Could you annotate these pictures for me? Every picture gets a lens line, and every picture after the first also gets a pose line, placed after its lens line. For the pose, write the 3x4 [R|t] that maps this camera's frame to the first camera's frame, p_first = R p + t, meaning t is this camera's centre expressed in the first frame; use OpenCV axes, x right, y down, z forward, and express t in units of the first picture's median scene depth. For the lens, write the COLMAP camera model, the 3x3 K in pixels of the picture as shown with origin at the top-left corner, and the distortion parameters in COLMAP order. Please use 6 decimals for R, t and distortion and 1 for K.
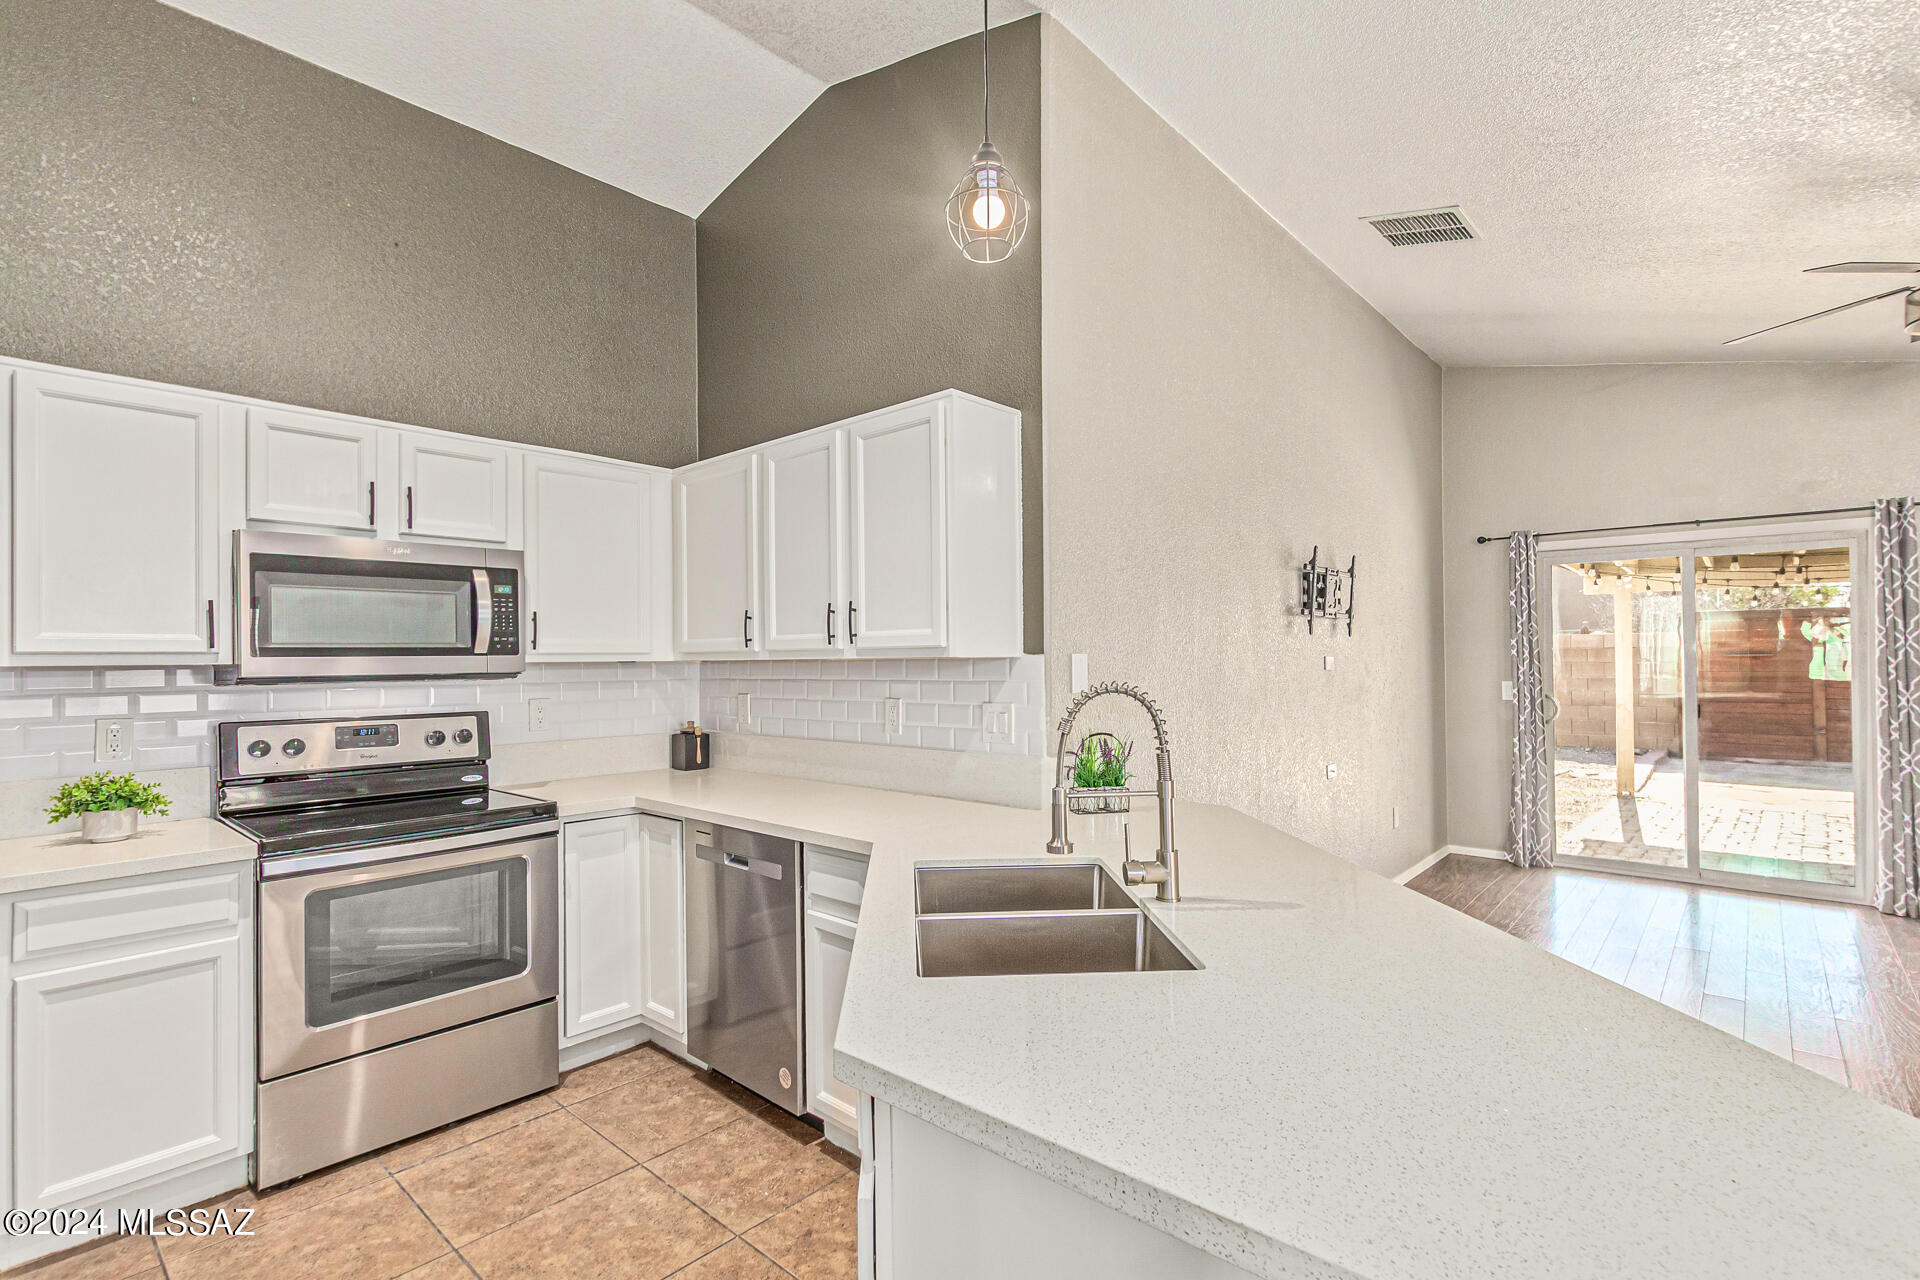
lens RADIAL K [[893.0, 0, 960.6], [0, 893.0, 651.9], [0, 0, 1]] dist [0.008359, -0.003071]
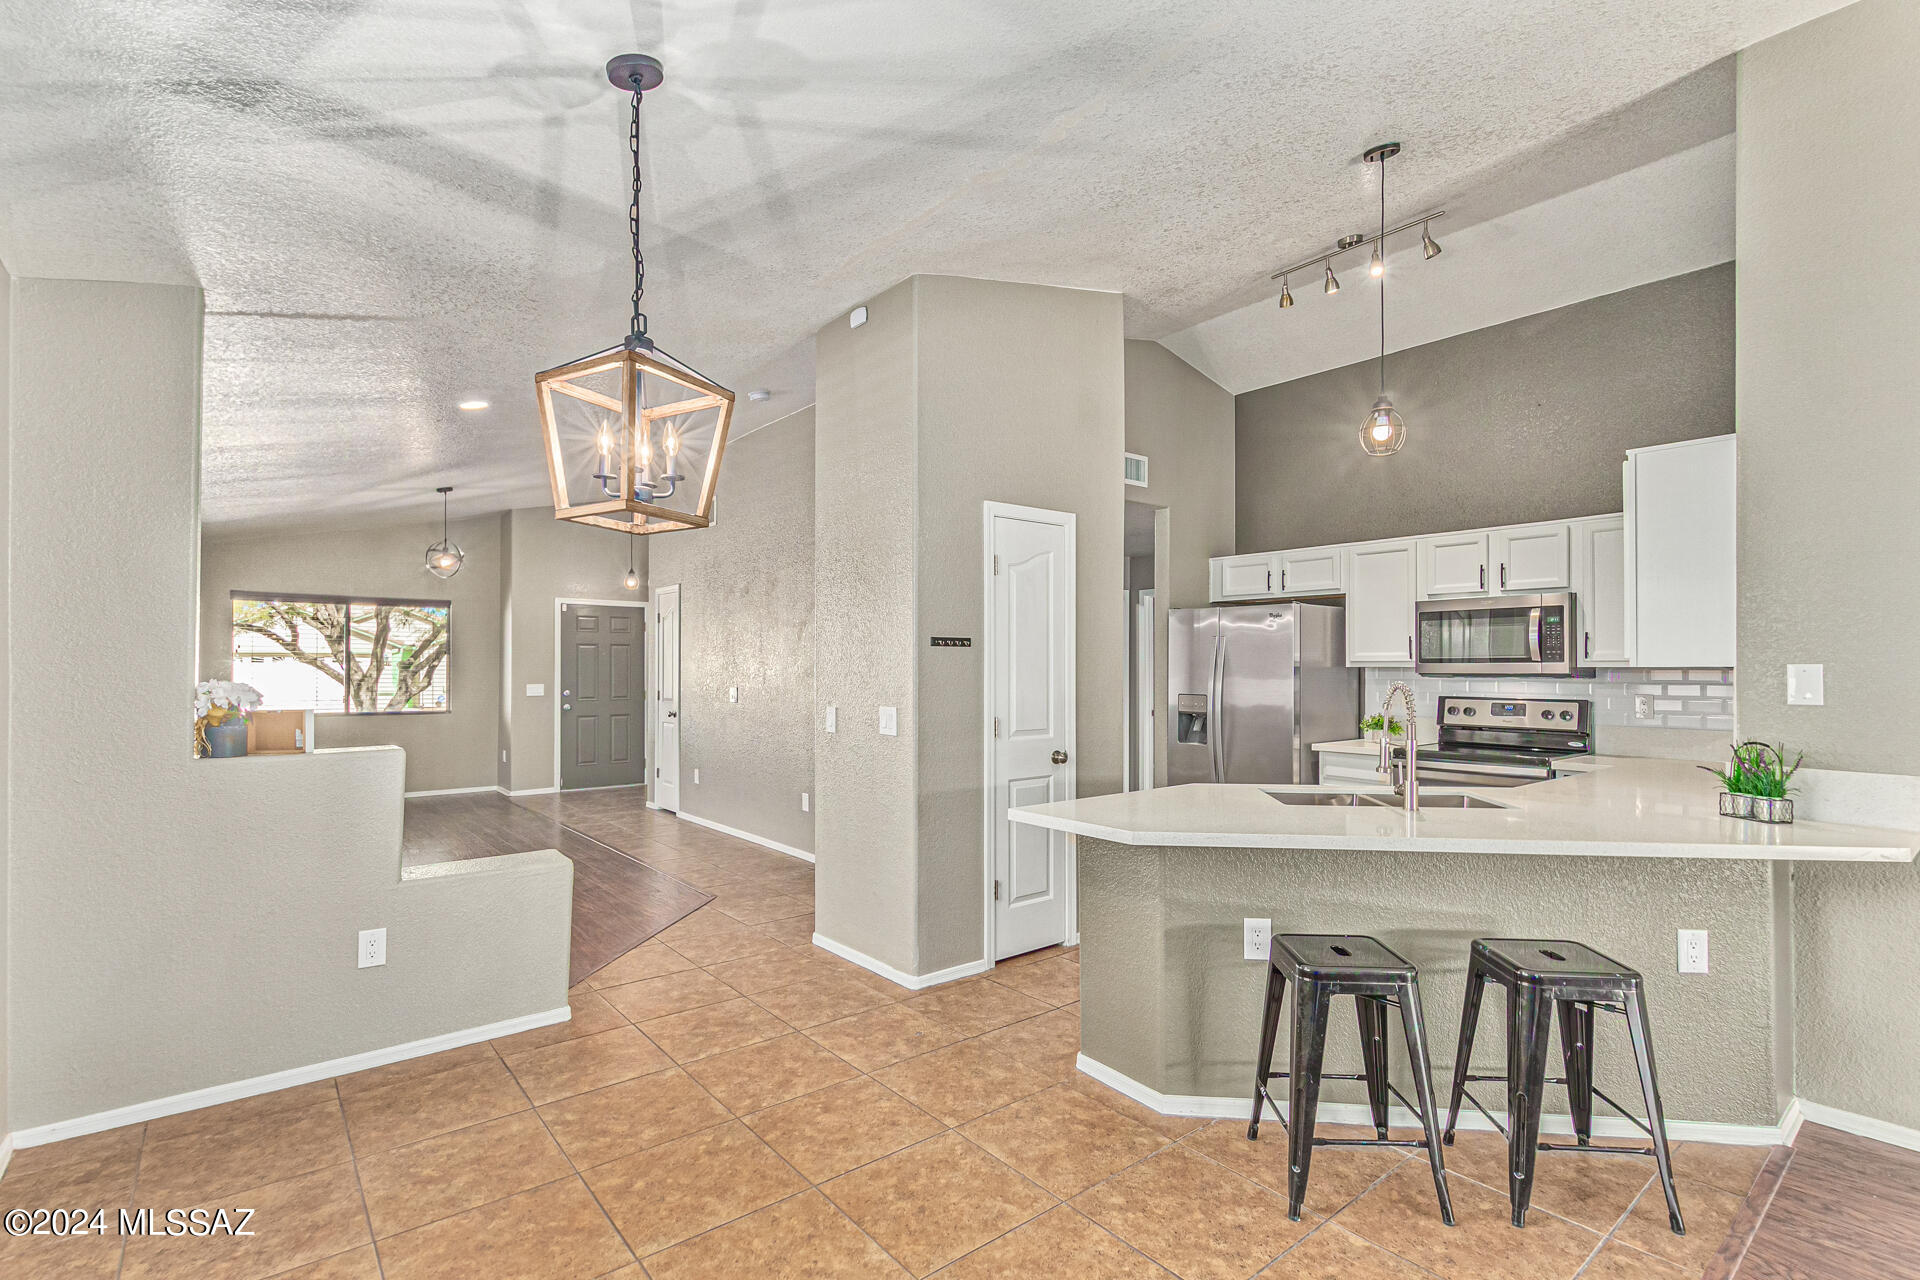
lens RADIAL K [[893.0, 0, 968.1], [0, 893.0, 659.4], [0, 0, 1]] dist [0.008359, -0.003071]
pose [[-0.152241, 0.000978, -0.988343, 1.187915], [0.010003, 0.999950, -0.000551, -0.010523], [0.988293, -0.009970, -0.152243, 0.249257]]
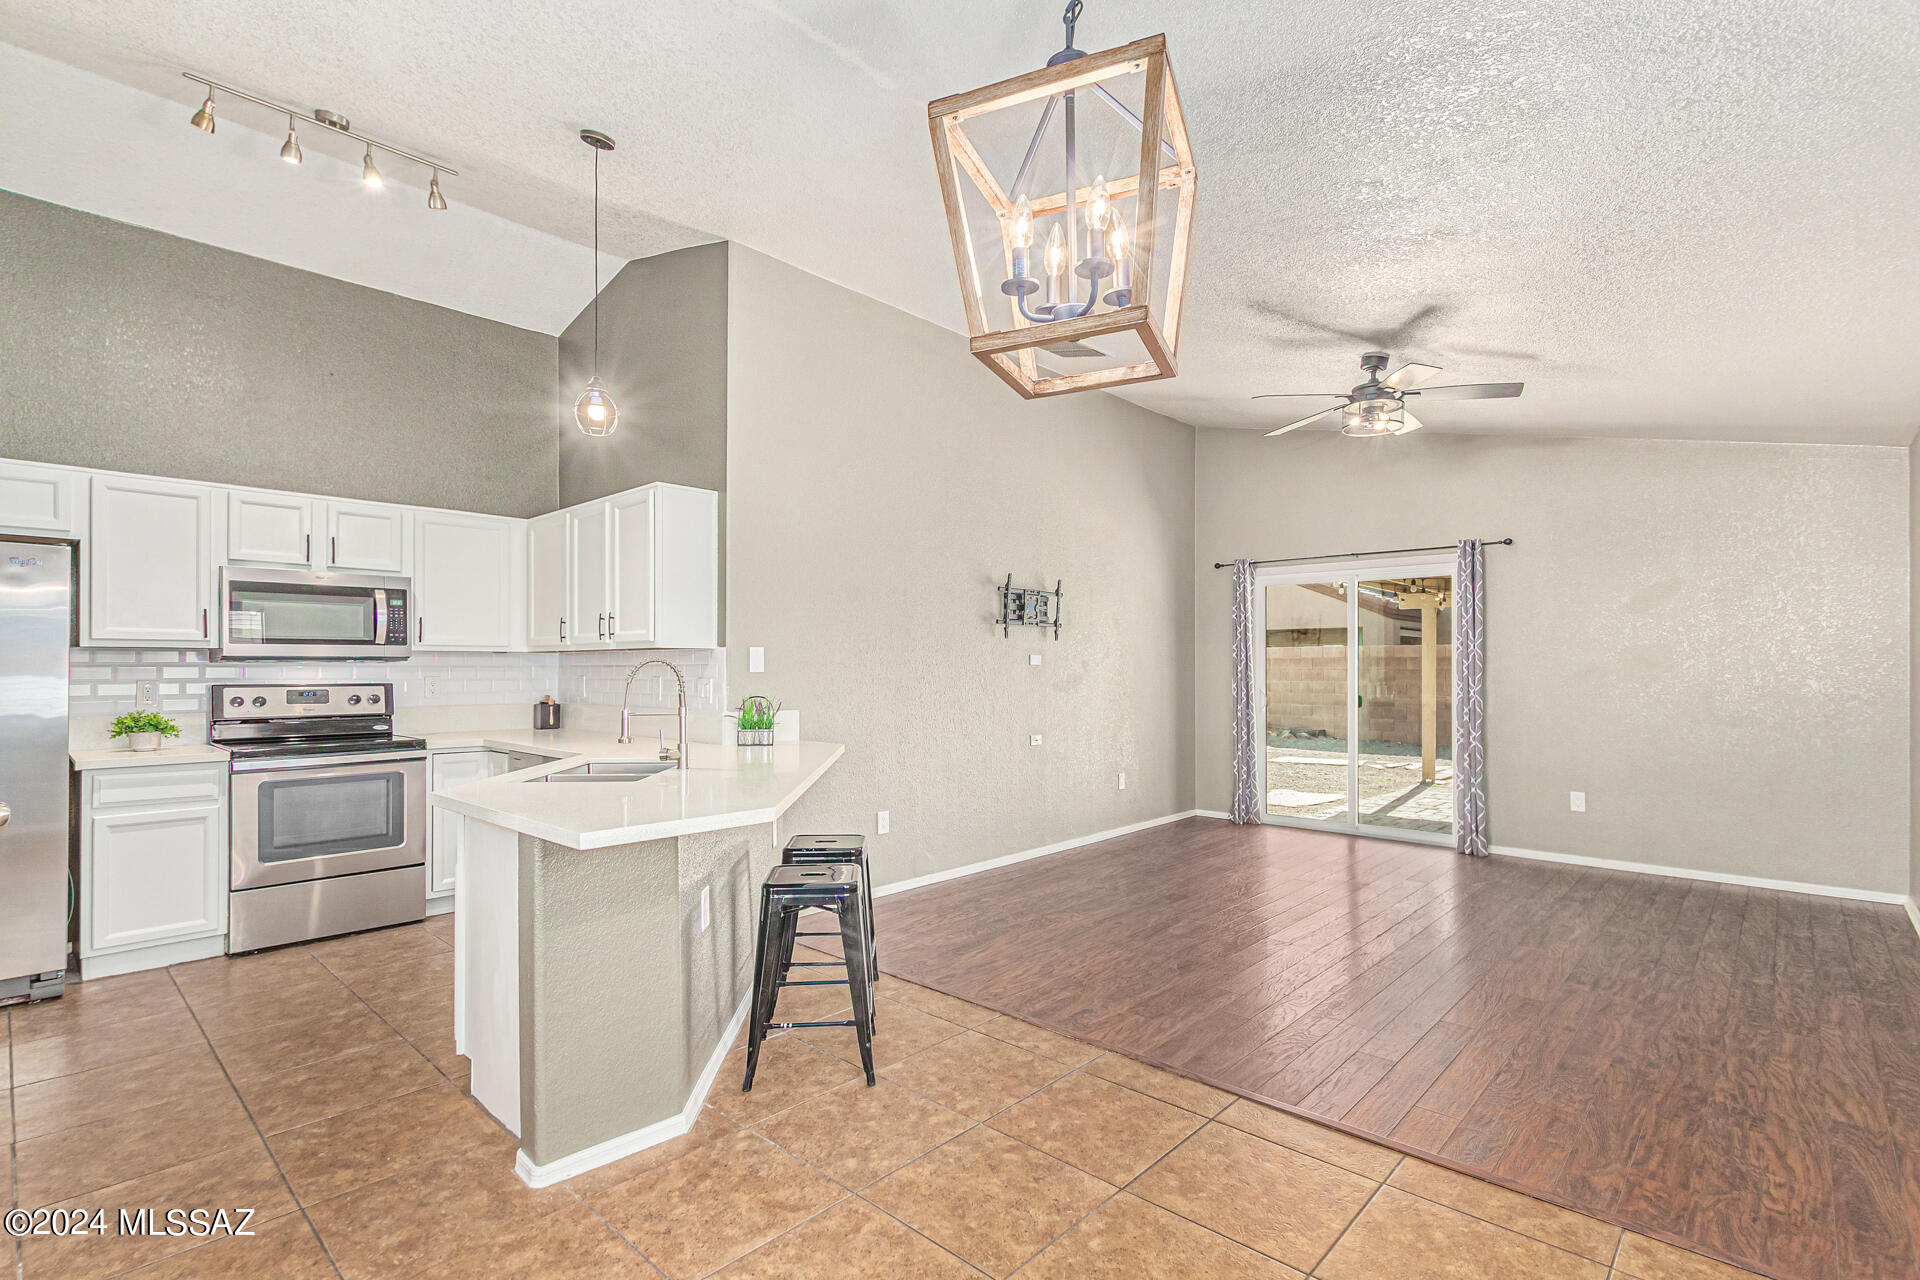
lens RADIAL K [[893.0, 0, 959.3], [0, 893.0, 662.7], [0, 0, 1]] dist [0.008359, -0.003071]
pose [[0.999751, 0.008992, -0.020434, 0.500382], [-0.008911, 0.999952, 0.004056, 0.019065], [0.020469, -0.003873, 0.999783, -0.532263]]
